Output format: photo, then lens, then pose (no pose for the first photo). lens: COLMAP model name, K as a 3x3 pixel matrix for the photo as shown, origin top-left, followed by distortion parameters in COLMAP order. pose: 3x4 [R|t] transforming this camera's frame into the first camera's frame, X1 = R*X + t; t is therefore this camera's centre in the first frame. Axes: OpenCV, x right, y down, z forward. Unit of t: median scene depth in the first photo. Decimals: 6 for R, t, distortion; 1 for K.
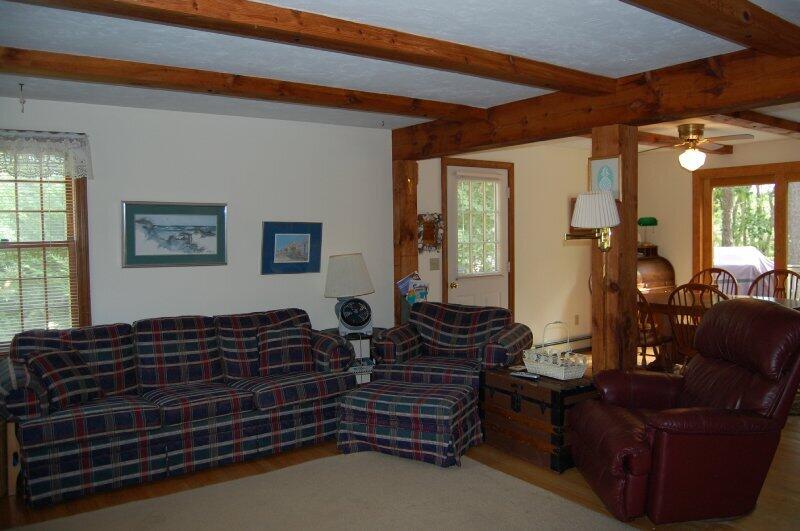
lens RADIAL K [[633.8, 0, 405.4], [0, 633.8, 264.6], [0, 0, 1]] dist [-0.080802, 0.027944]
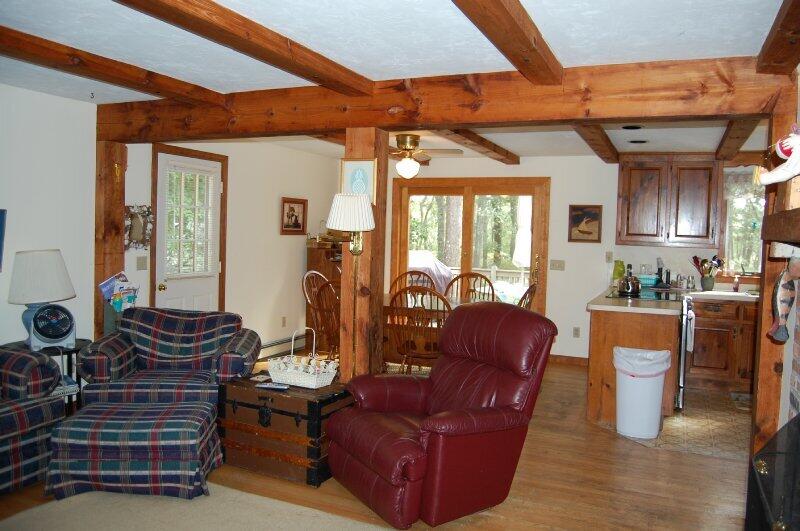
lens RADIAL K [[633.8, 0, 398.8], [0, 633.8, 263.9], [0, 0, 1]] dist [-0.080802, 0.027944]
pose [[0.865289, 0.014812, 0.501054, -0.116121], [-0.016153, 0.999868, -0.001661, -0.006147], [-0.501013, -0.006656, 0.865414, 0.103790]]
